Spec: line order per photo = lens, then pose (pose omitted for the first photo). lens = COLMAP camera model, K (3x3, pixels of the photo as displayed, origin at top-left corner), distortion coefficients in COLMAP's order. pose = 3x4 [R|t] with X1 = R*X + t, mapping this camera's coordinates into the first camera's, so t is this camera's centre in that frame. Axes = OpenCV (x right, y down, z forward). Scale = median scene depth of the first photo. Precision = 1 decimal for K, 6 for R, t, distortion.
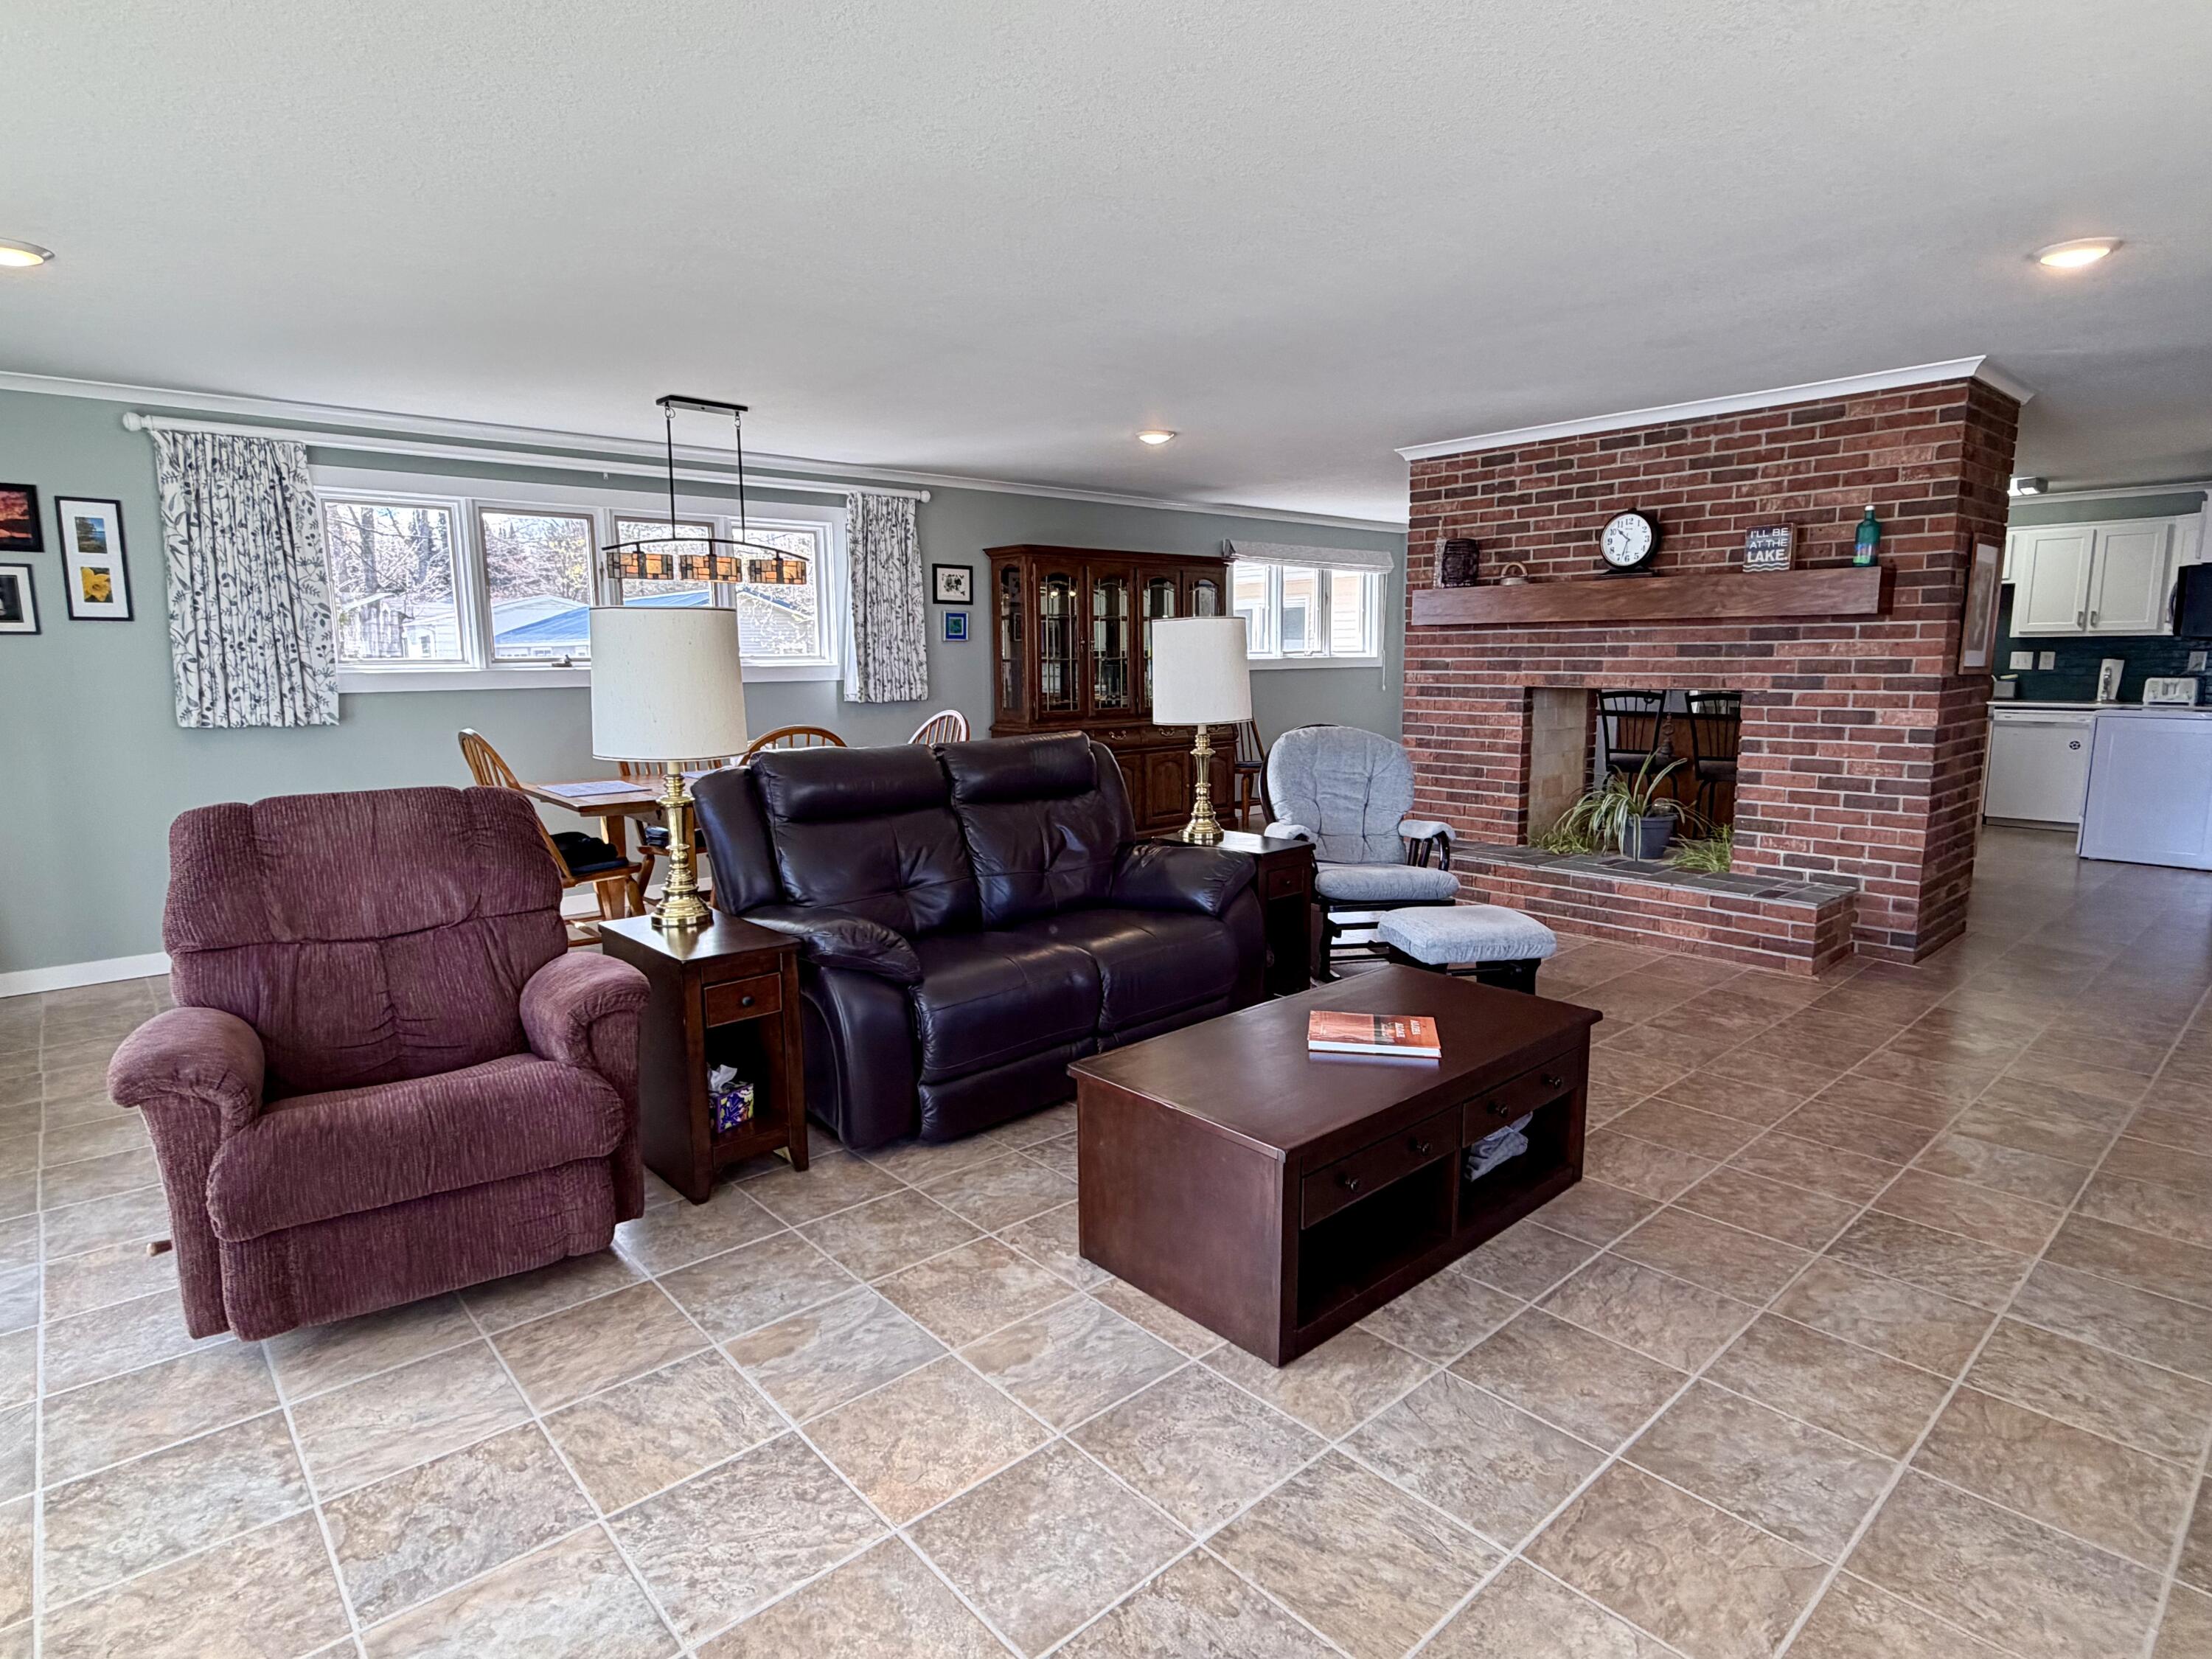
lens RADIAL K [[1185.7, 0, 1103.3], [0, 1185.7, 828.5], [0, 0, 1]] dist [0.002329, 0.000252]
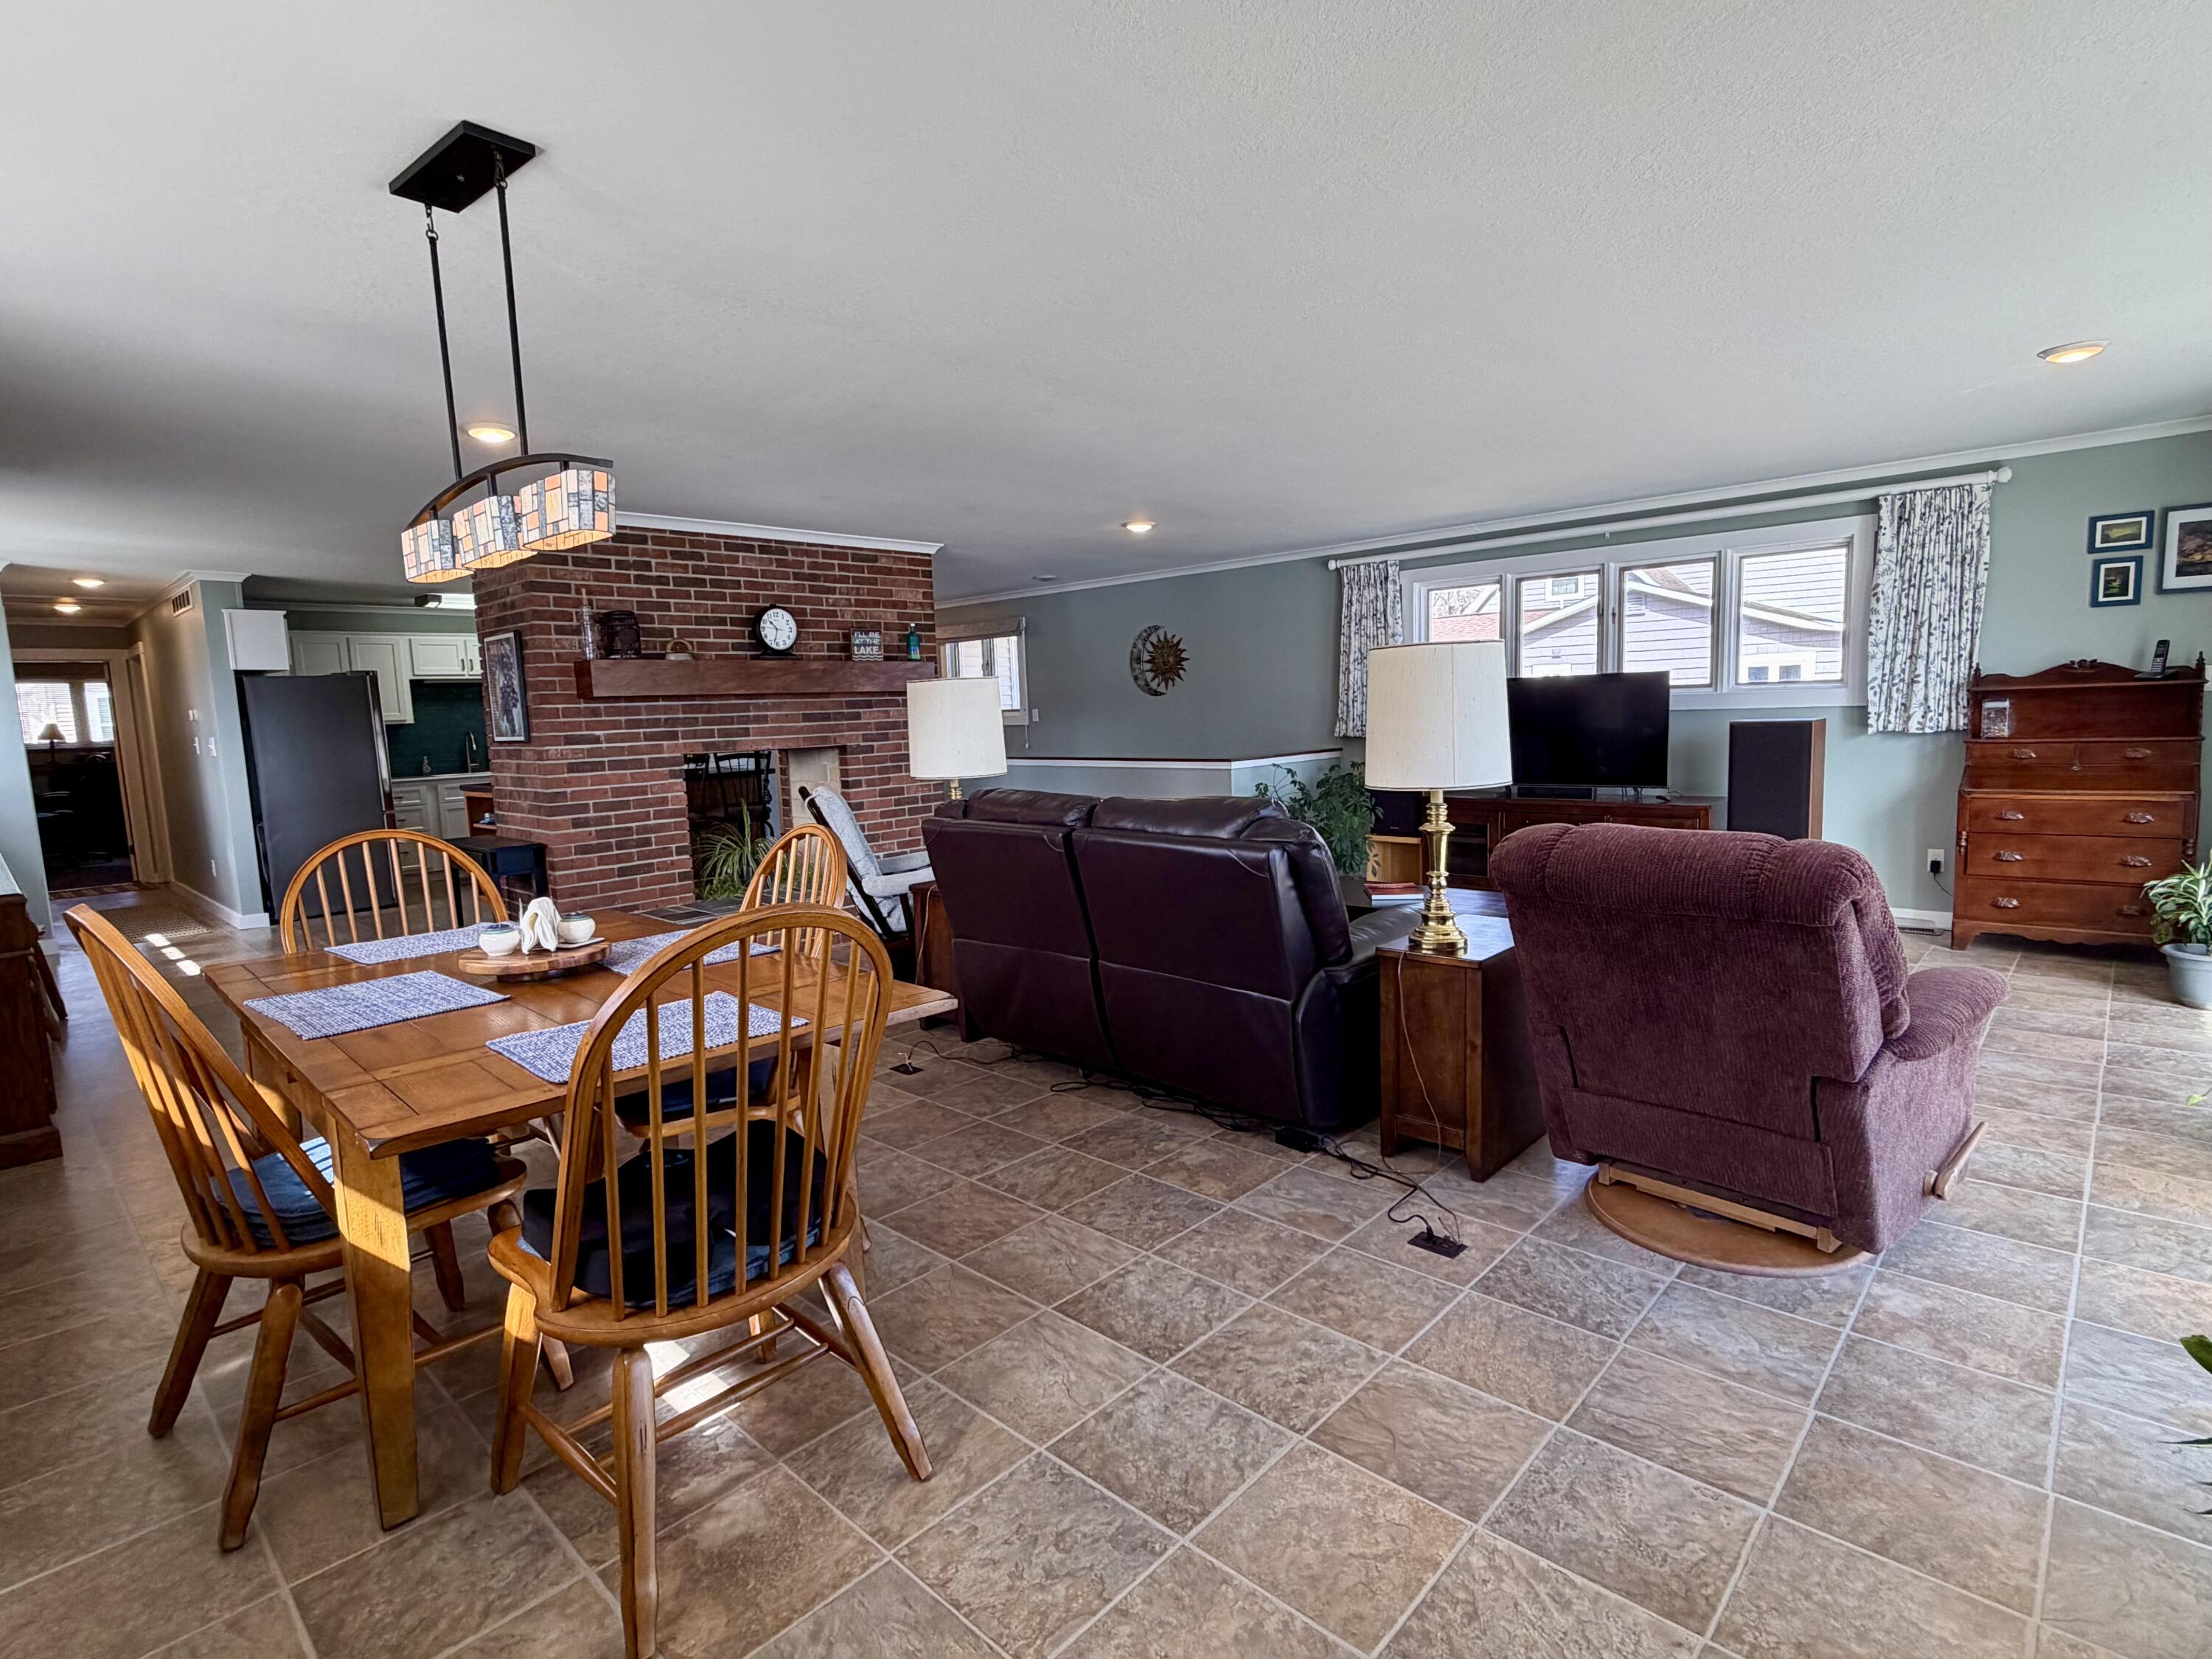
lens RADIAL K [[1078.8, 0, 1102.6], [0, 1078.8, 829.3], [0, 0, 1]] dist [-0.001678, -0.000048]
pose [[-0.079147, -0.102849, 0.991543, -0.711149], [0.181923, 0.976470, 0.115807, -0.106374], [-0.980122, 0.189550, -0.058574, 0.761250]]
